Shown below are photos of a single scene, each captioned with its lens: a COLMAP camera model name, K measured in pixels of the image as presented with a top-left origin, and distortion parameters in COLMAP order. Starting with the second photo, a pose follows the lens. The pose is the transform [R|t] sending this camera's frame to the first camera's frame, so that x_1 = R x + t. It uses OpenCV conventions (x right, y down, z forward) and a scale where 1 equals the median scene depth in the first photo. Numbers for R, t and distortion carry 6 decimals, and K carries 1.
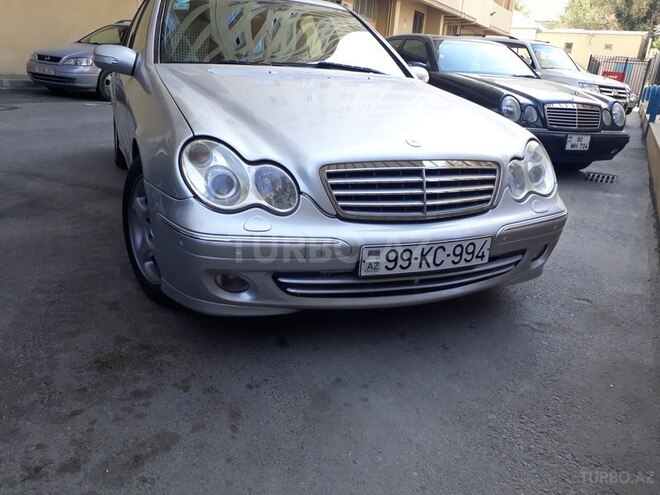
lens RADIAL K [[505.4, 0, 330.0], [0, 505.4, 247.5], [0, 0, 1]] dist [0.000717, -0.005494]
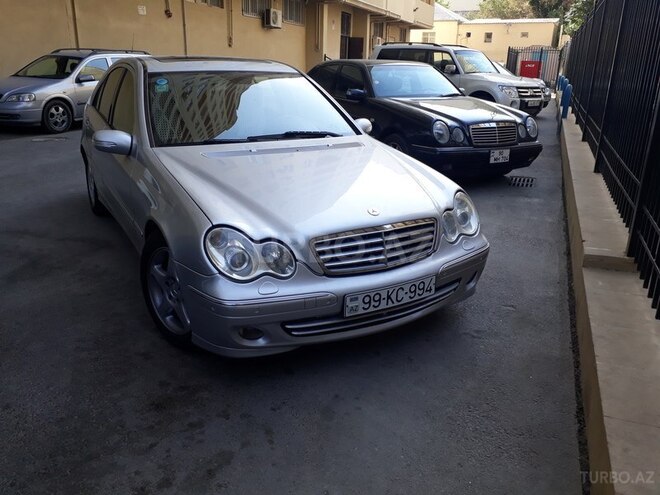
lens RADIAL K [[505.4, 0, 330.0], [0, 505.4, 247.5], [0, 0, 1]] dist [0.000717, -0.005494]
pose [[0.990406, -0.088759, 0.105915, -0.100275], [0.087935, 0.996049, 0.012434, -0.139903], [-0.106600, -0.003002, 0.994297, -0.314633]]
